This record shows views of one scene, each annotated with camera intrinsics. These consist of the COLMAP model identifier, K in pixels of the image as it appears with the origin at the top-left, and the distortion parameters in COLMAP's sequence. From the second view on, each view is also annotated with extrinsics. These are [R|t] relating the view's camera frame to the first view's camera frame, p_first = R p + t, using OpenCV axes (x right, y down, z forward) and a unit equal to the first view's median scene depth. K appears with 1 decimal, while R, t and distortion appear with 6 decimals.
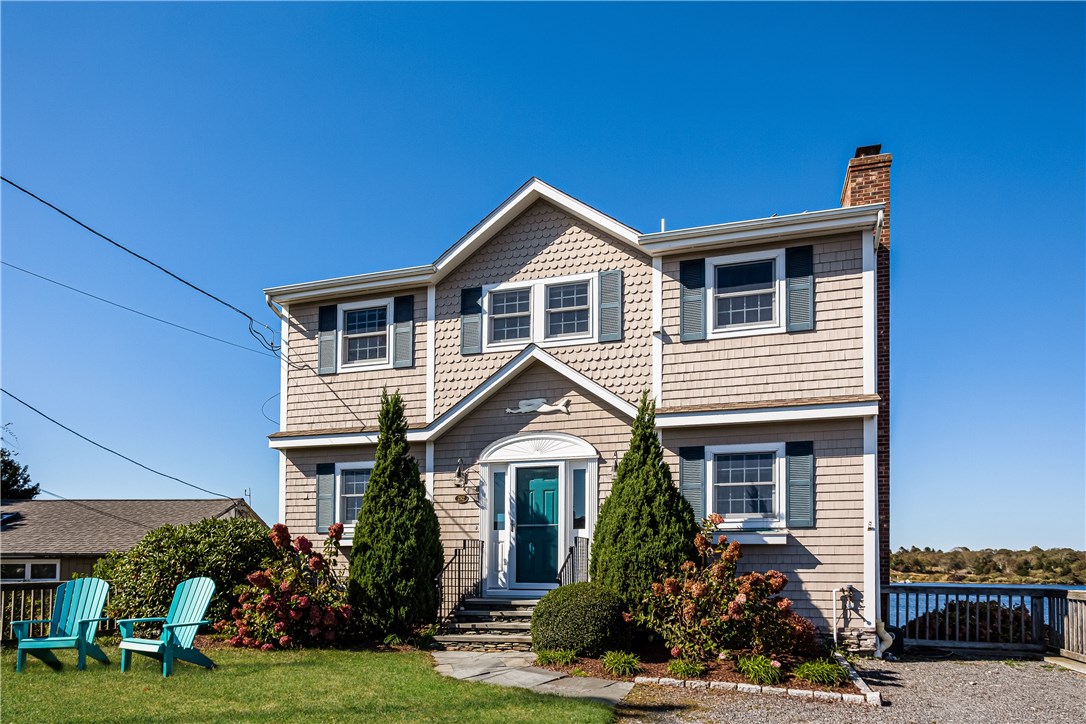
lens RADIAL K [[677.9, 0, 543.3], [0, 677.9, 388.8], [0, 0, 1]] dist [-0.004056, -0.001503]
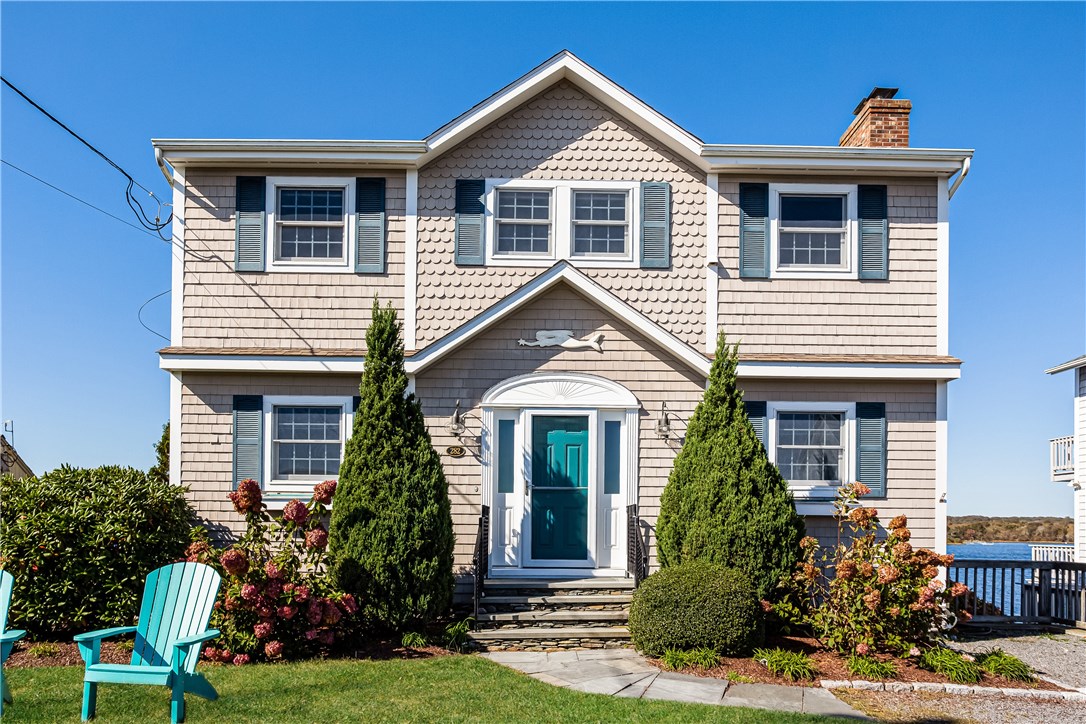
lens RADIAL K [[758.6, 0, 543.0], [0, 758.6, 362.0], [0, 0, 1]] dist [-0.006975, 0.002987]
pose [[0.949448, 0.070212, 0.305970, -0.305008], [-0.083989, 0.995950, 0.032079, 0.025449], [-0.302479, -0.056155, 0.951500, 0.158107]]
